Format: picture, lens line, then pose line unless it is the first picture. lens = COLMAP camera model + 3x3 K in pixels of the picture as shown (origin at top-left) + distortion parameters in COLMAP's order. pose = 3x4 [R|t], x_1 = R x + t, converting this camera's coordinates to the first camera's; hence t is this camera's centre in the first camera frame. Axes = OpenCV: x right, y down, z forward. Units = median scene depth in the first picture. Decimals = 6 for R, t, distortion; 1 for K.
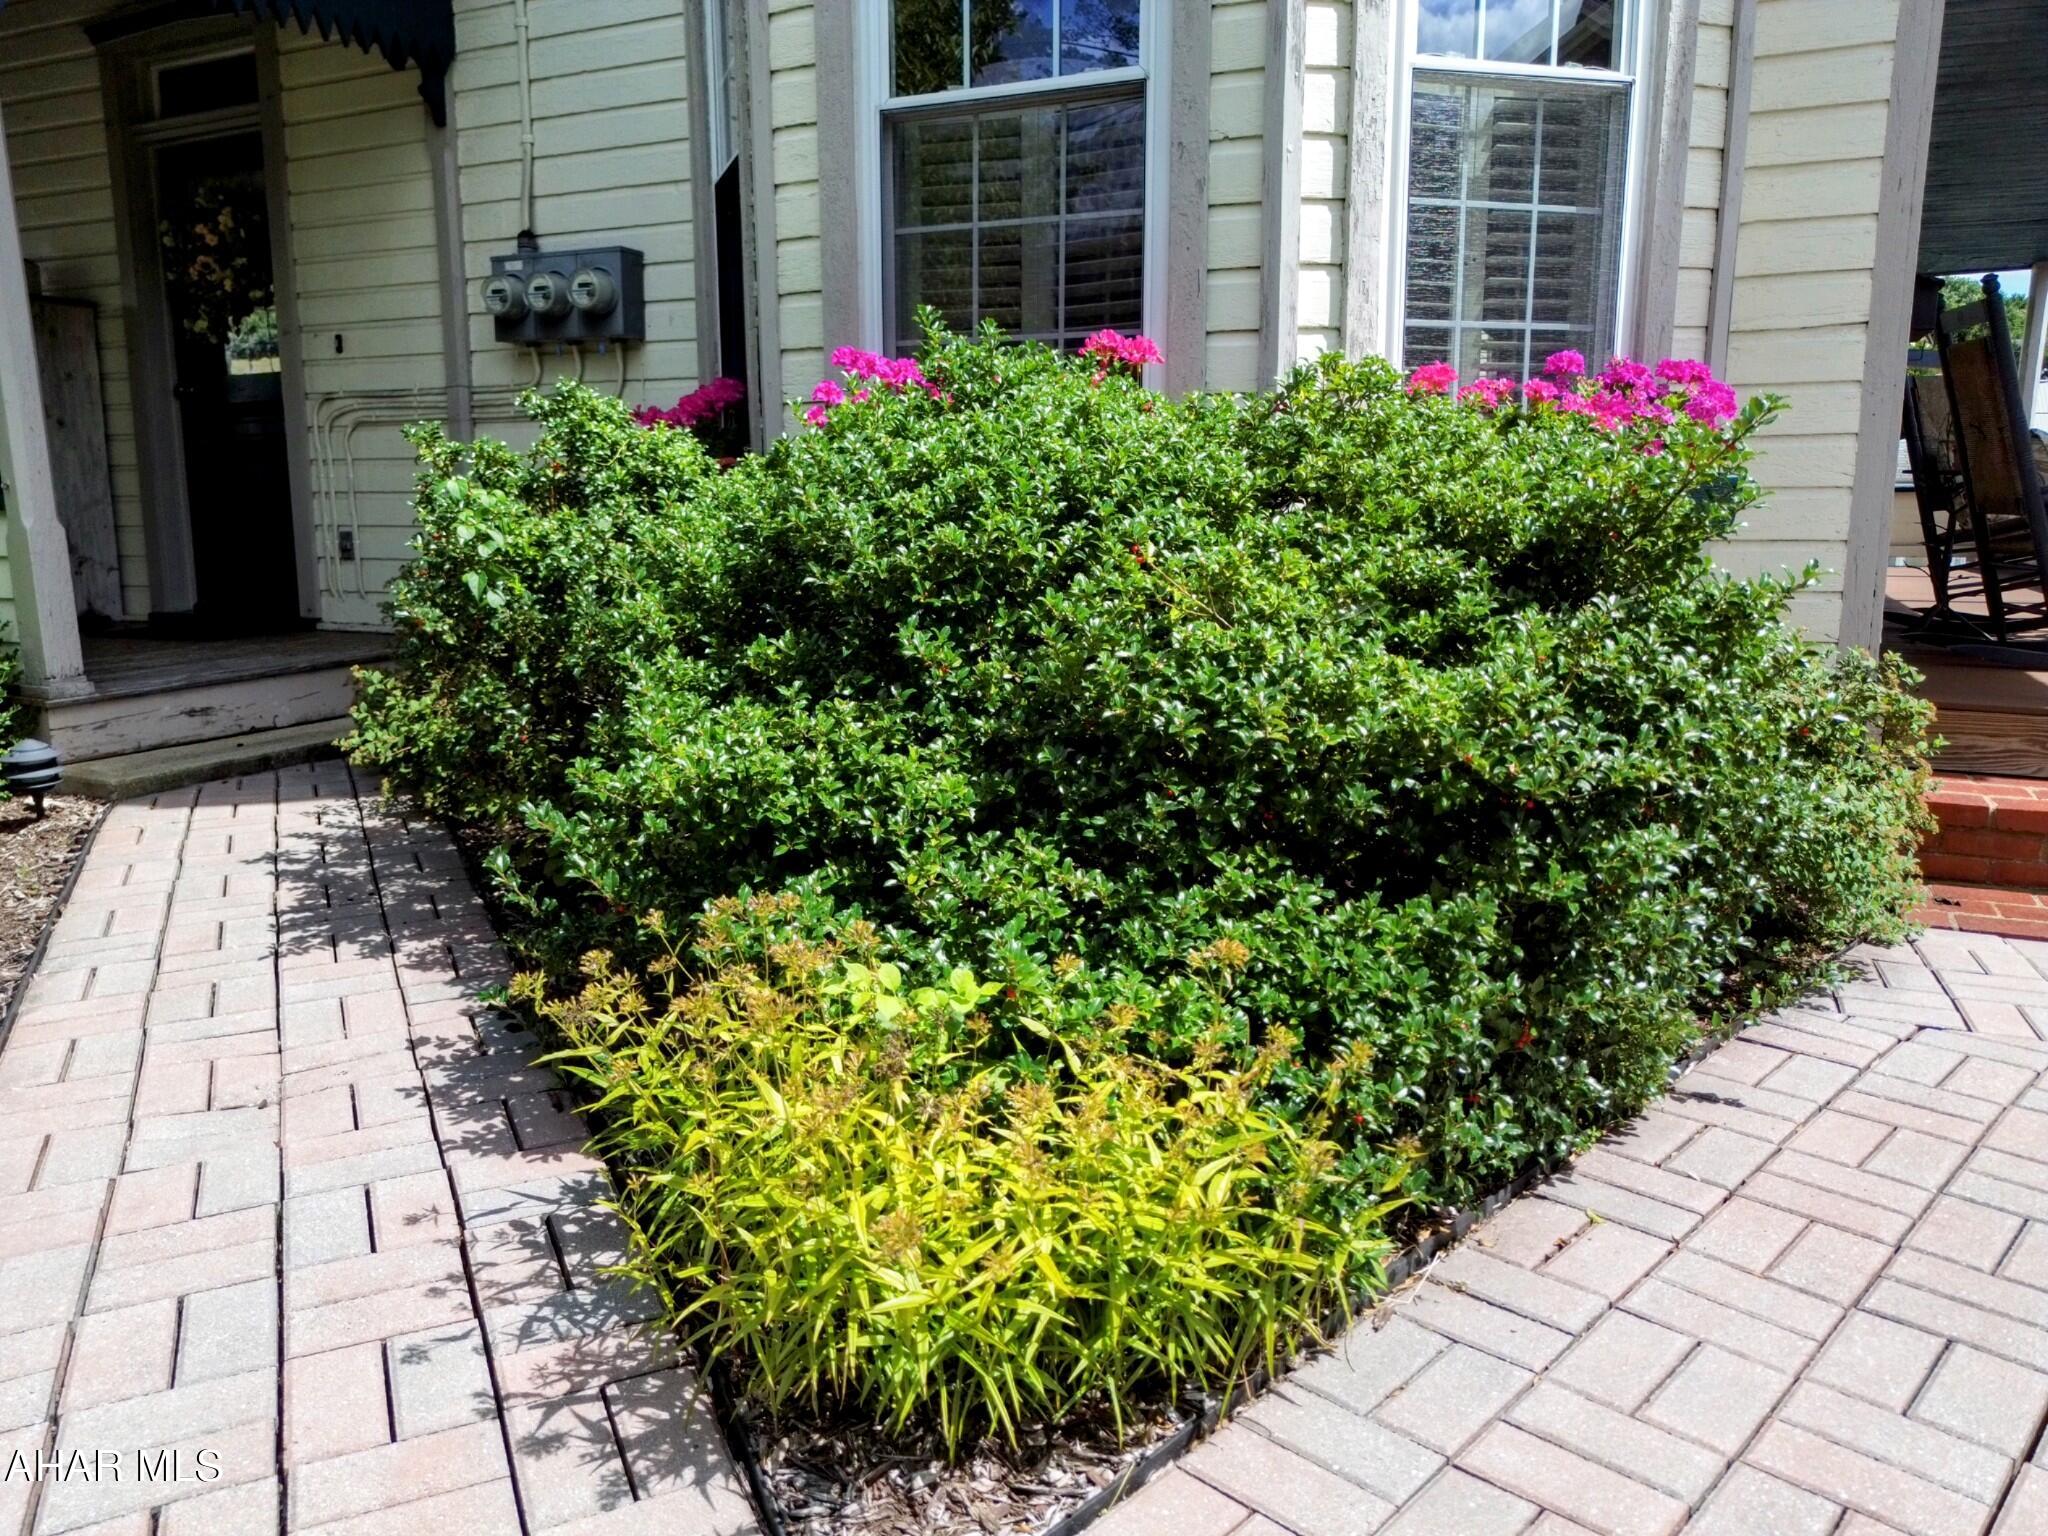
lens RADIAL K [[1434.7, 0, 1037.5], [0, 1434.7, 777.4], [0, 0, 1]] dist [0.057556, -0.053384]
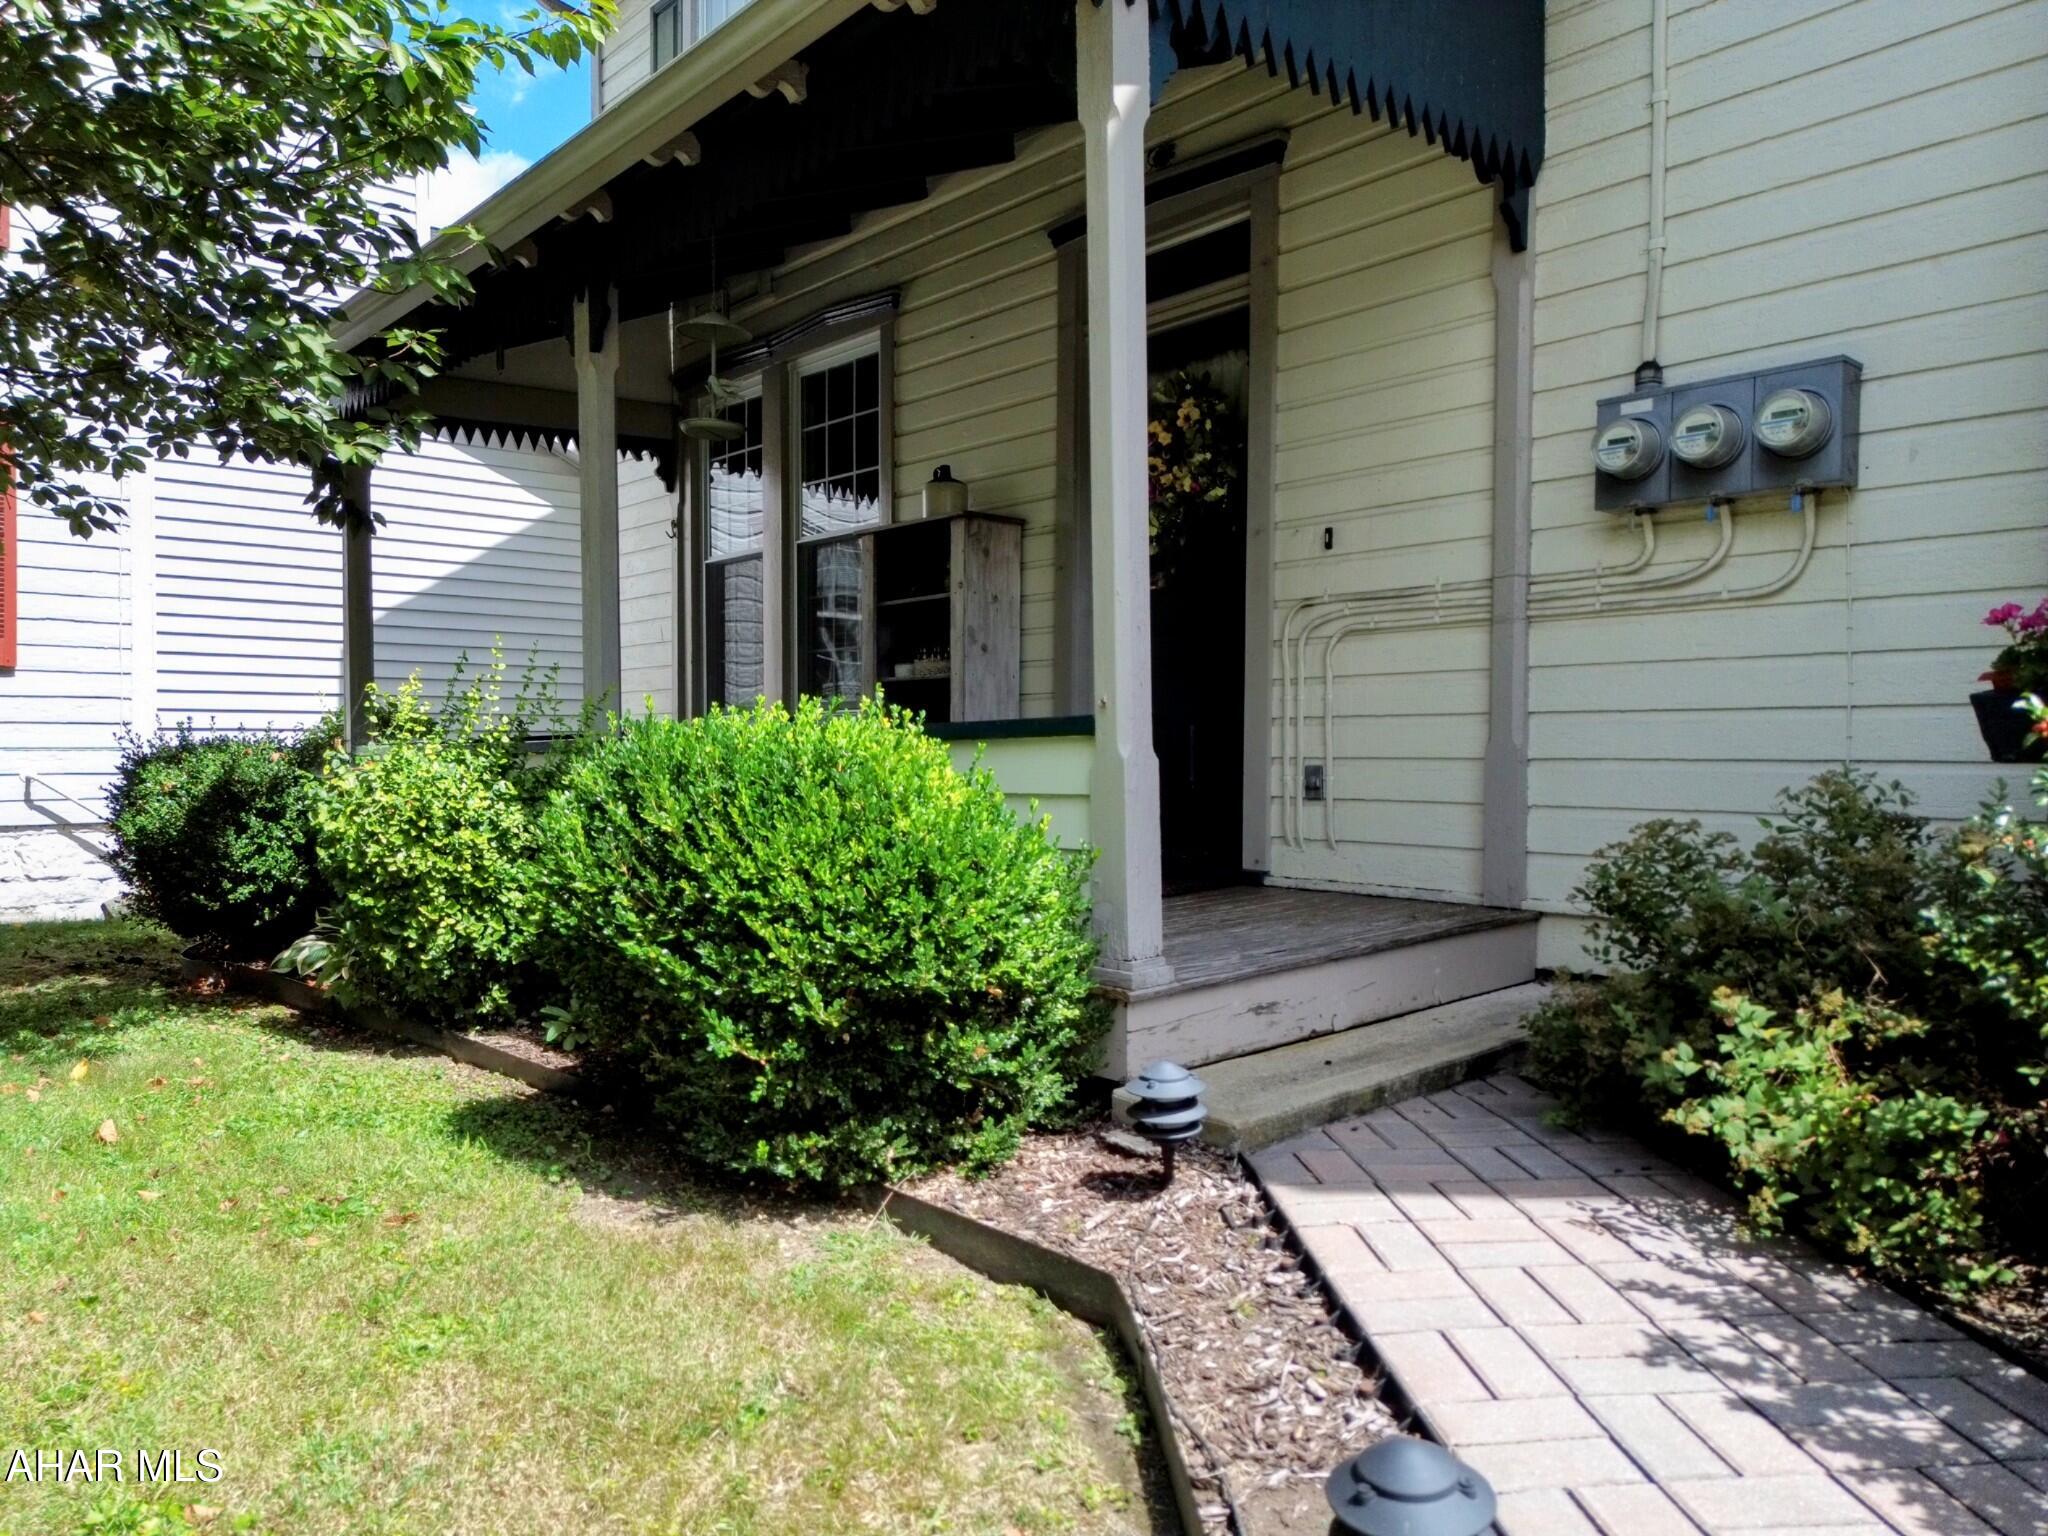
lens RADIAL K [[1434.7, 0, 1020.5], [0, 1434.7, 767.2], [0, 0, 1]] dist [0.057556, -0.053384]
pose [[0.922061, 0.004359, -0.387020, -0.979949], [-0.069922, 0.985360, -0.155487, -0.103978], [0.380677, 0.170430, 0.908867, 0.671681]]
